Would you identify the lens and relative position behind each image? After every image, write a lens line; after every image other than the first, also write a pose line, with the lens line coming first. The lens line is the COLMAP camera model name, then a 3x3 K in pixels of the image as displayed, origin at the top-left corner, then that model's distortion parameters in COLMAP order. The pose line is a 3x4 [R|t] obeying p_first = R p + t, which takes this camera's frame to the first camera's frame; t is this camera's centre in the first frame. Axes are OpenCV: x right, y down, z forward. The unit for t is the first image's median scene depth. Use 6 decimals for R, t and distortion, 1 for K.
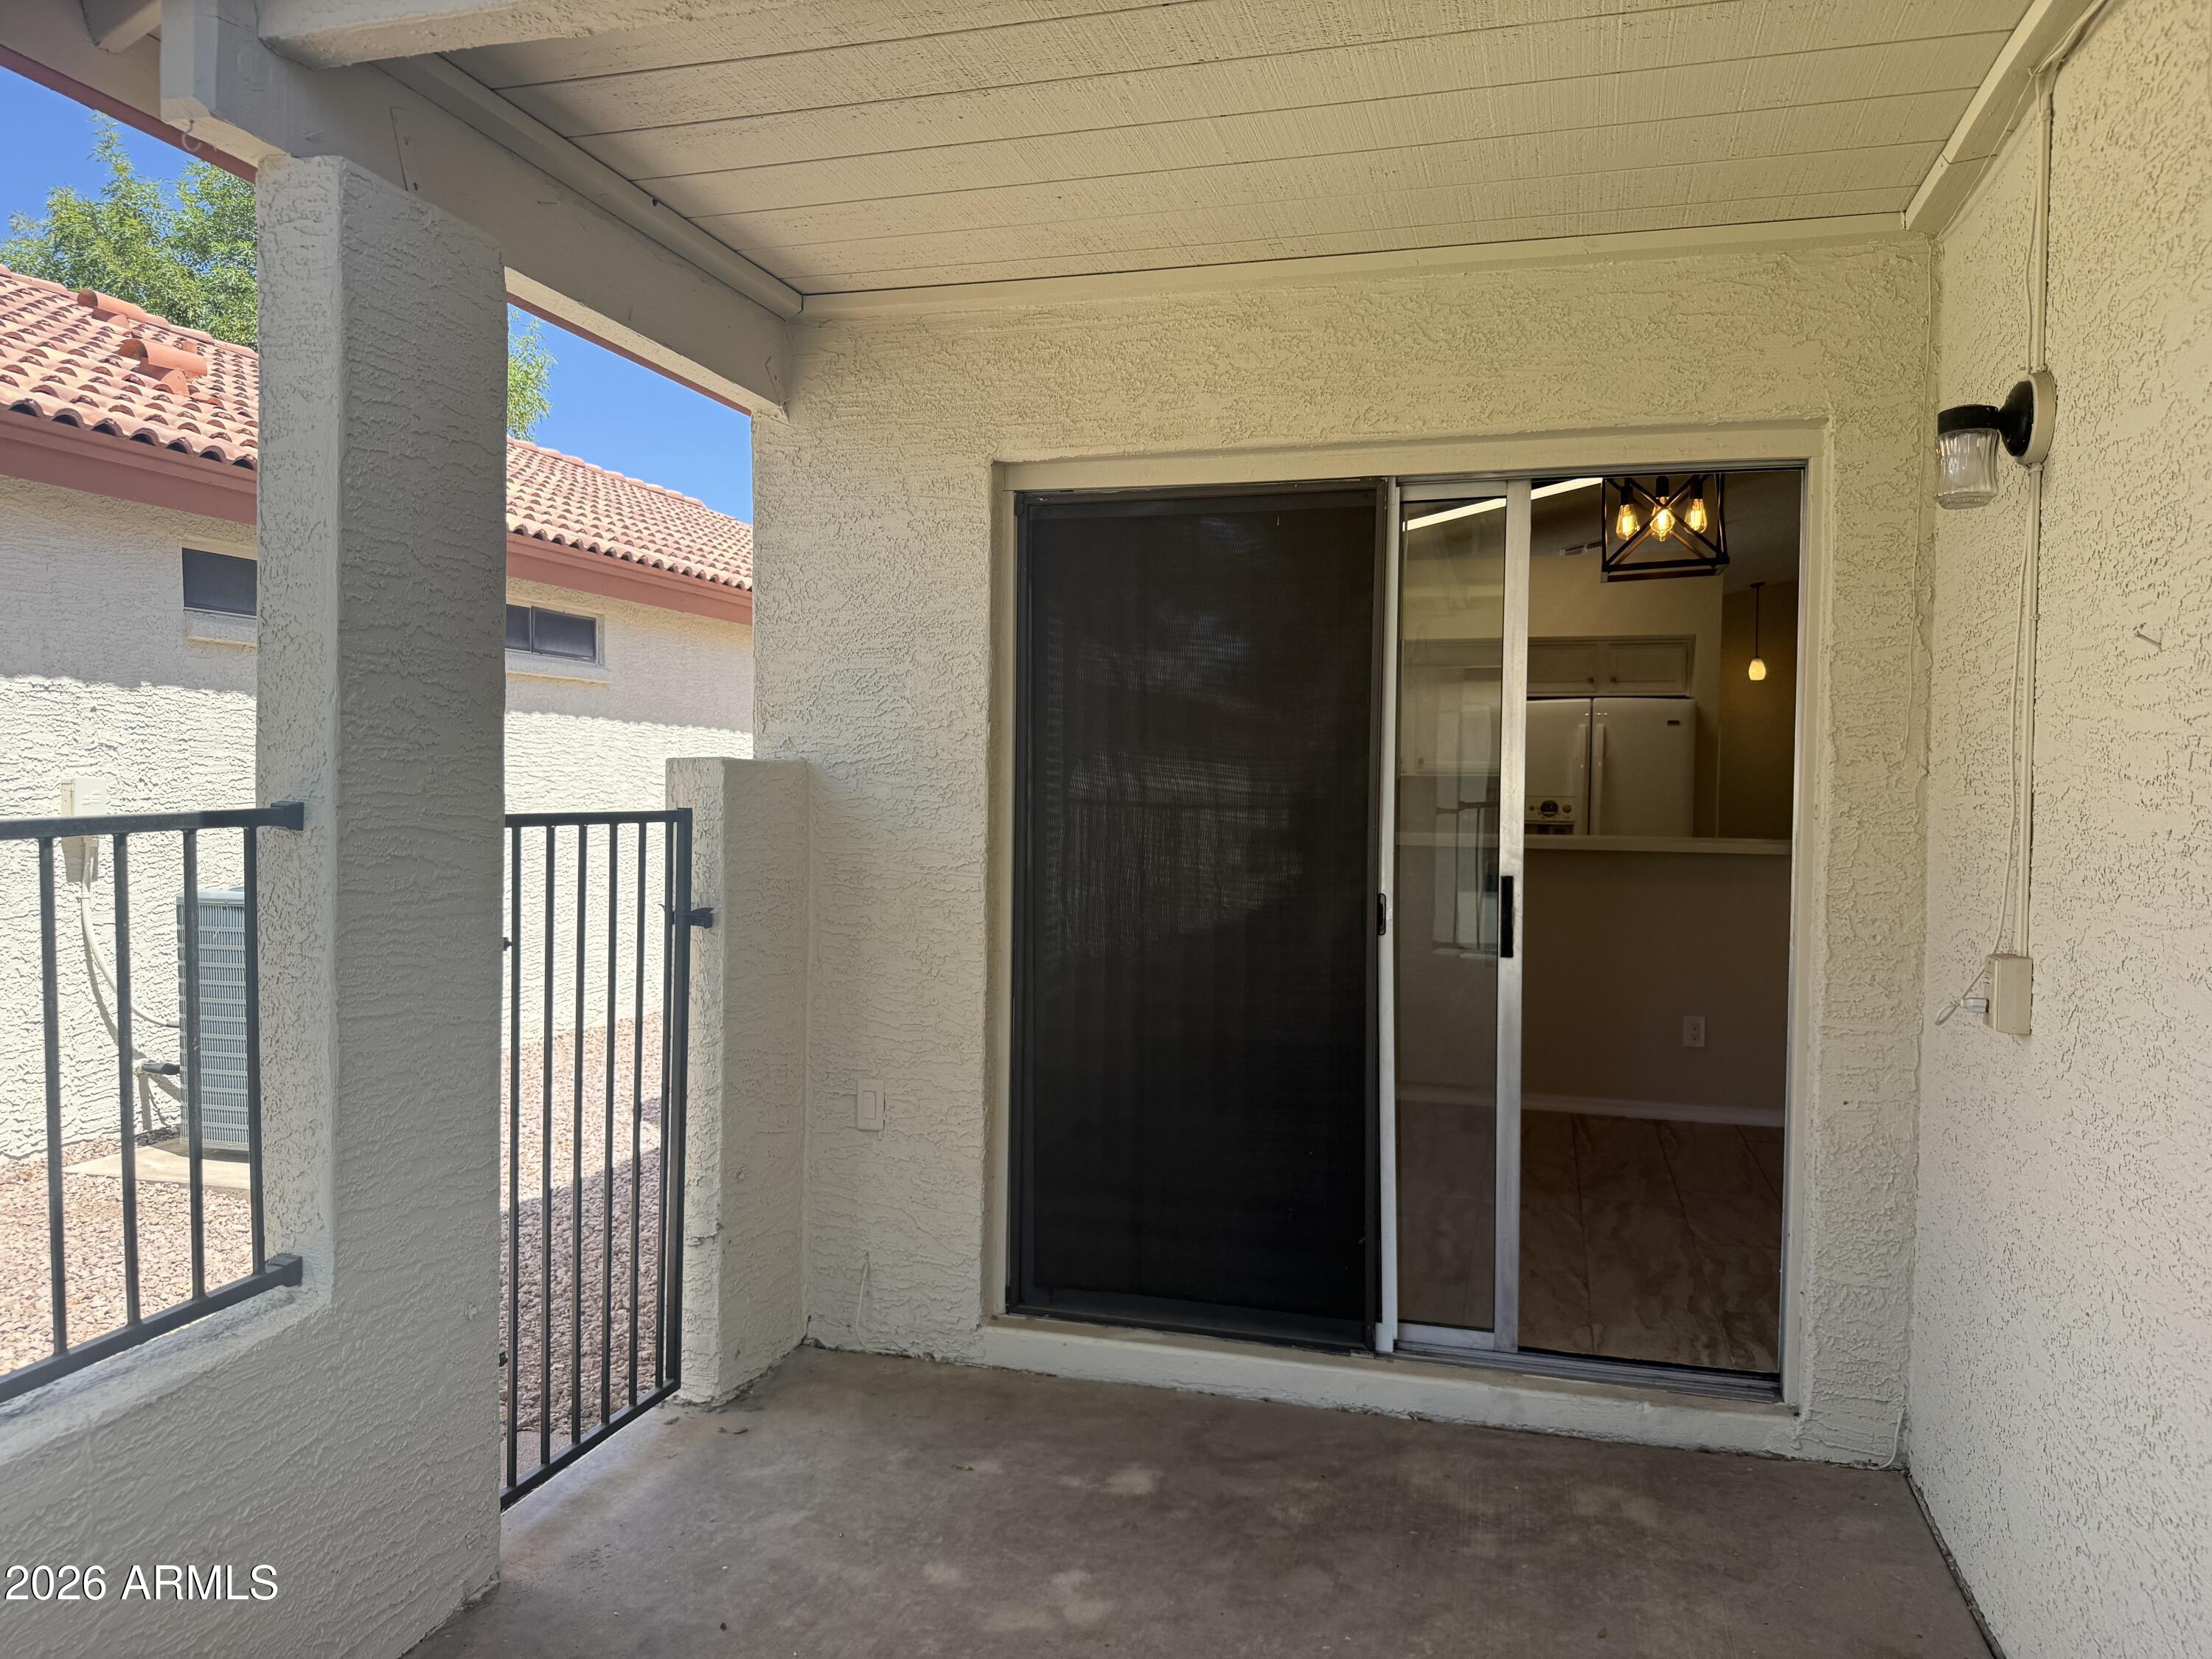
lens RADIAL K [[1541.2, 0, 1109.4], [0, 1541.2, 828.4], [0, 0, 1]] dist [0.087025, -0.153338]
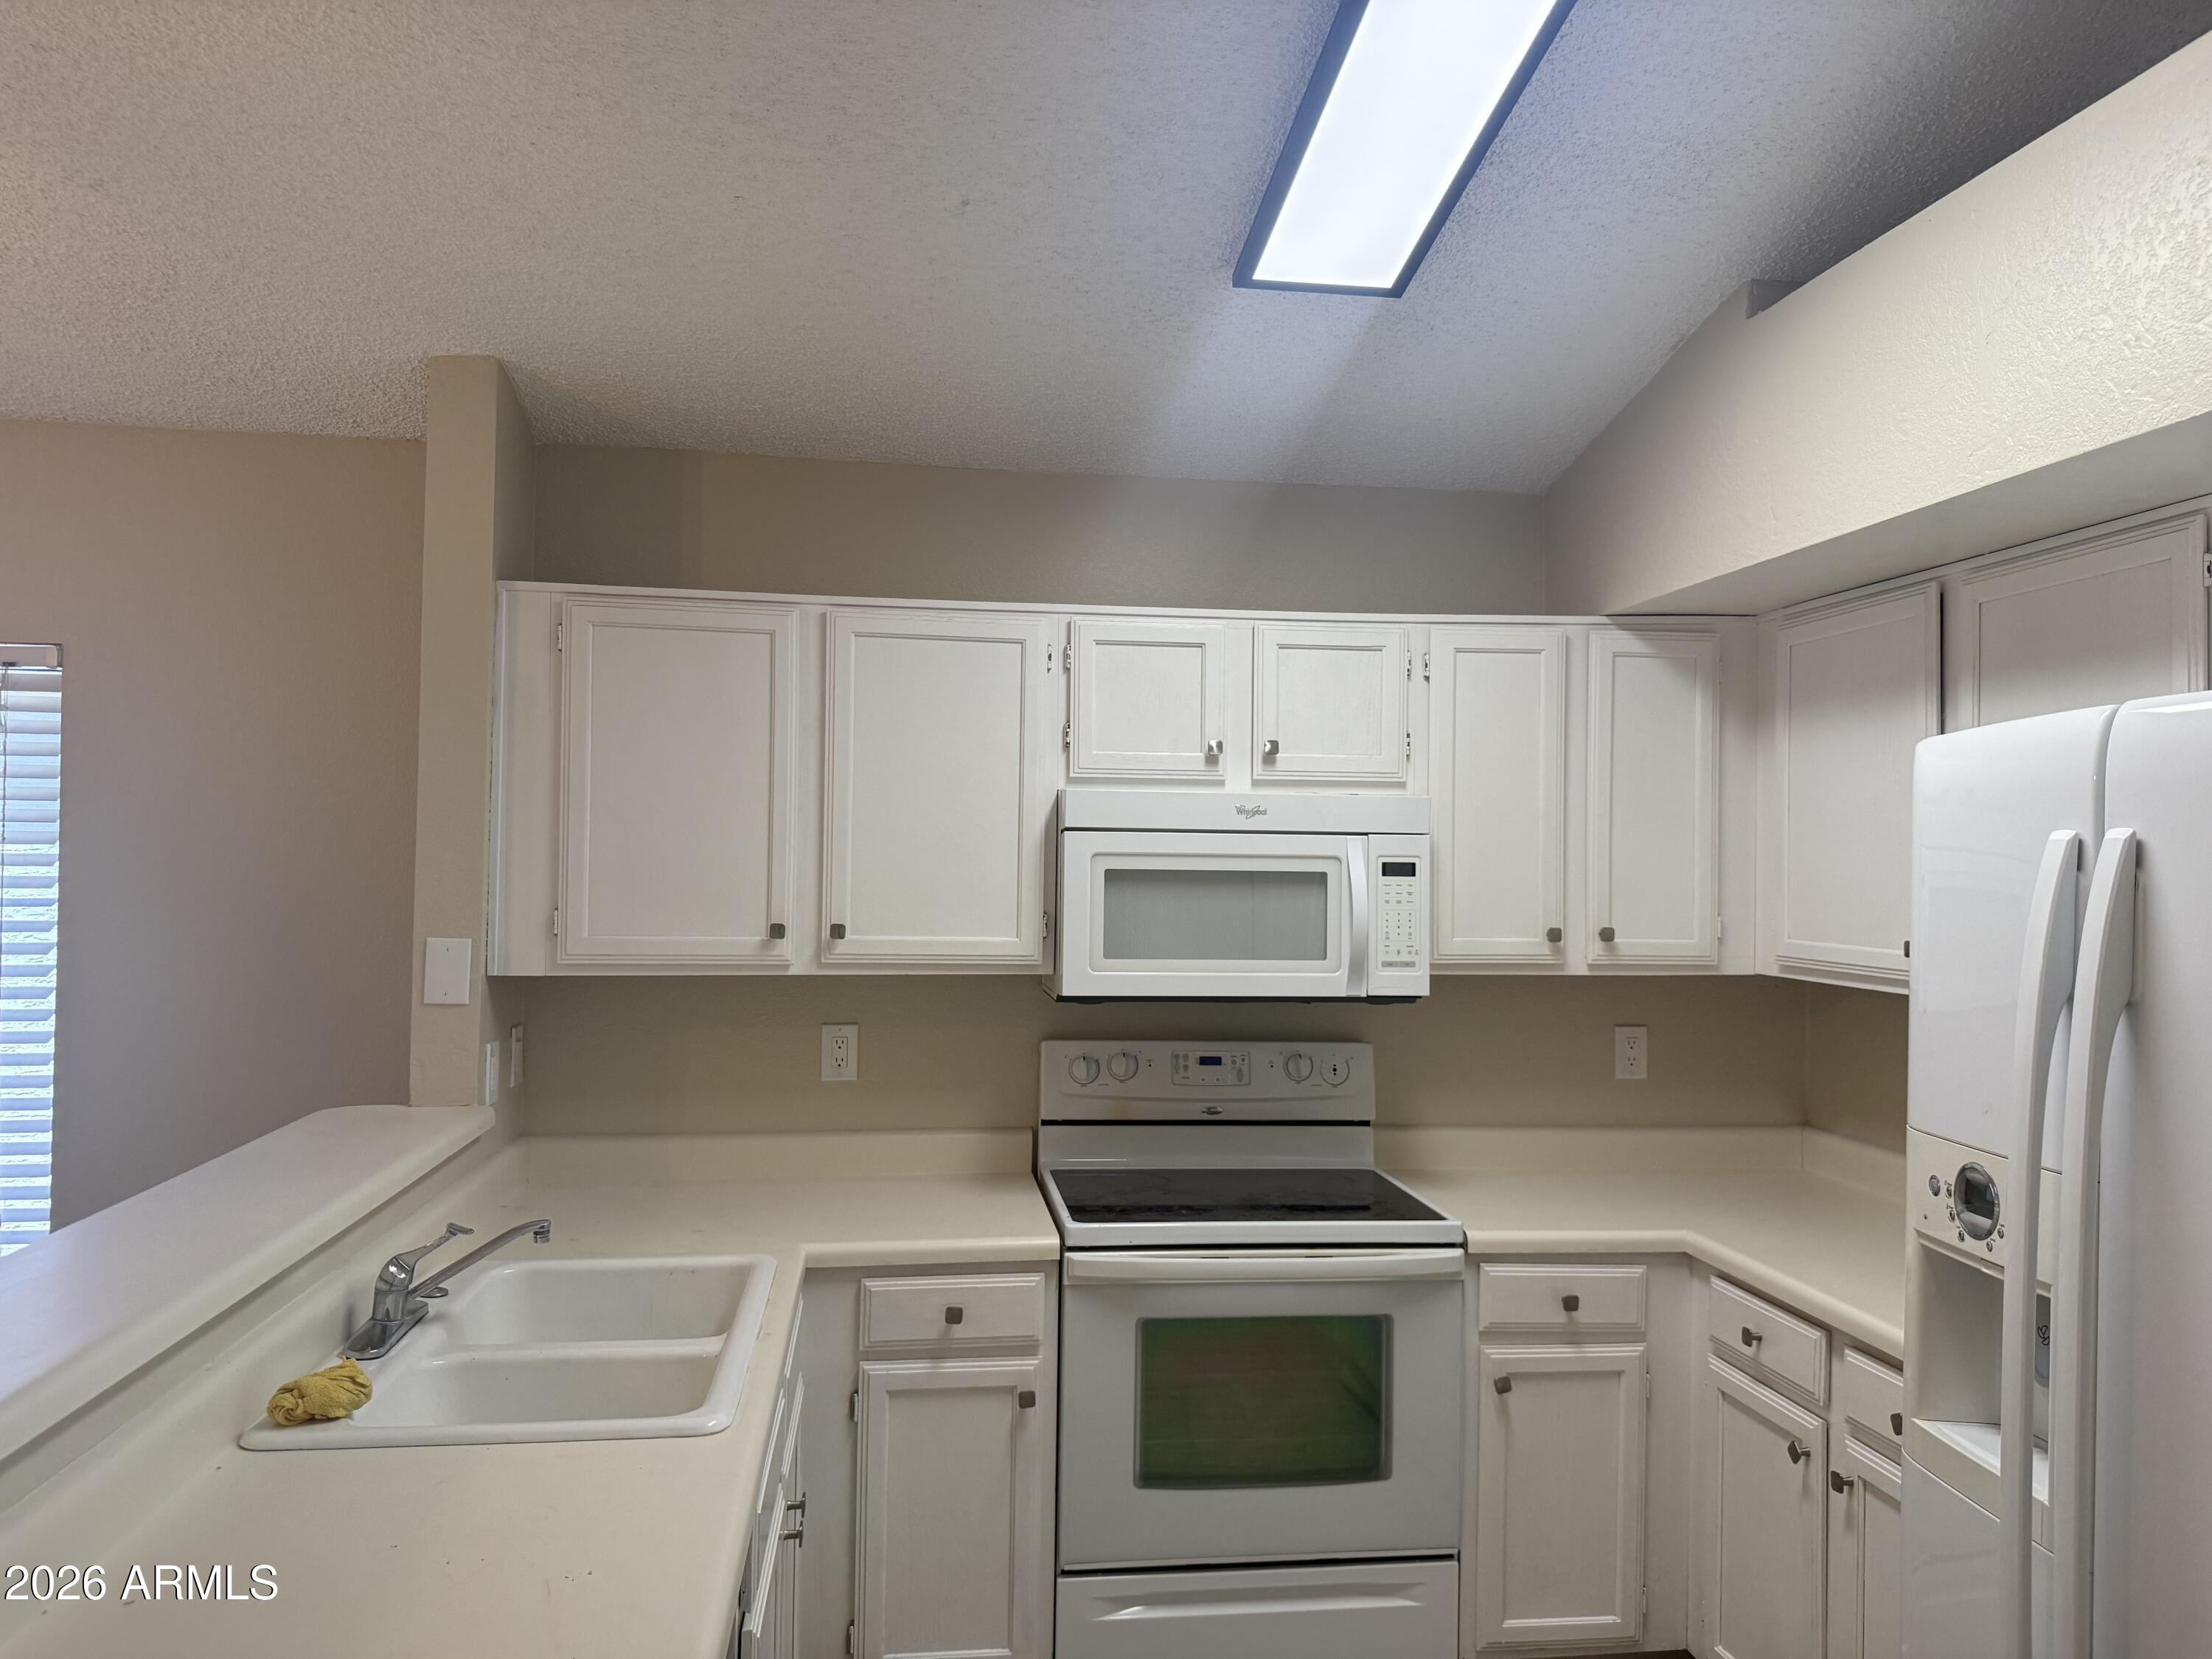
lens RADIAL K [[1541.2, 0, 1109.4], [0, 1541.2, 828.4], [0, 0, 1]] dist [0.087025, -0.153338]
pose [[0.394615, -0.027623, -0.918431, 0.445799], [-0.028506, 0.998699, -0.042285, -0.054232], [0.918404, 0.042867, 0.393314, 0.790025]]
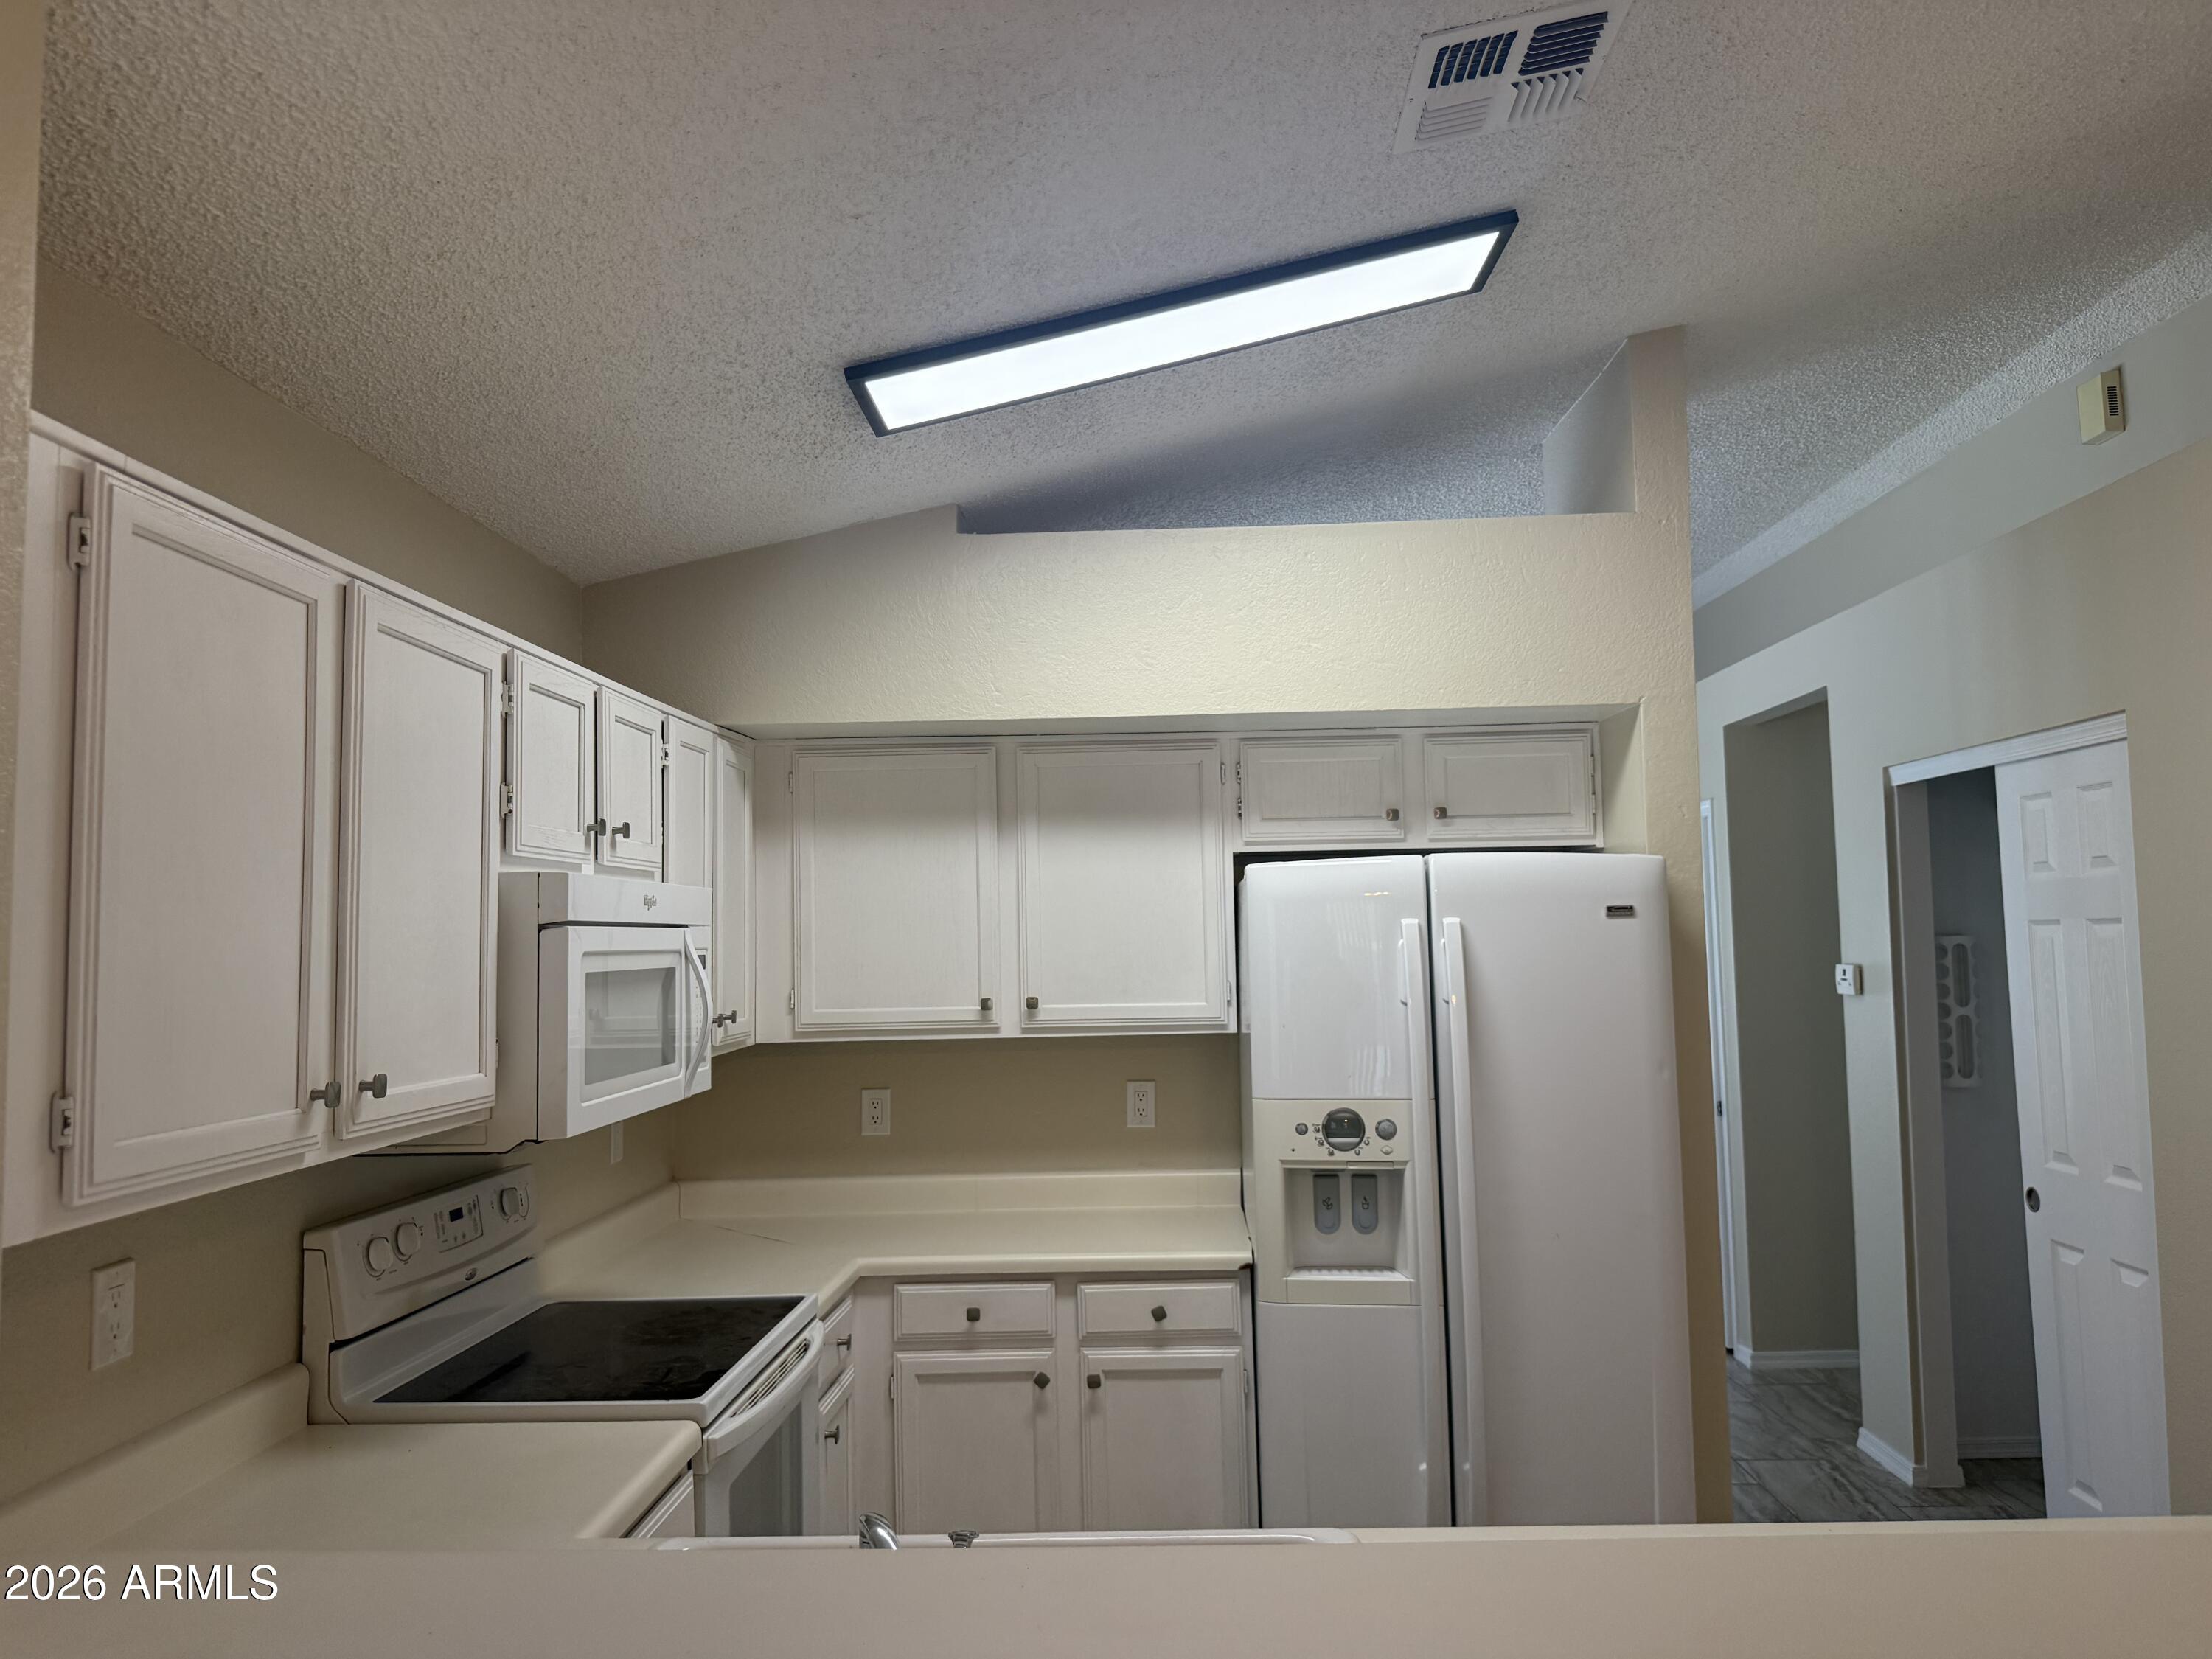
lens RADIAL K [[1541.2, 0, 1109.4], [0, 1541.2, 828.4], [0, 0, 1]] dist [0.087025, -0.153338]
pose [[0.971034, -0.017662, 0.238286, 0.129748], [0.040859, 0.994849, -0.092766, -0.055860], [-0.235420, 0.099815, 0.966755, 0.616376]]
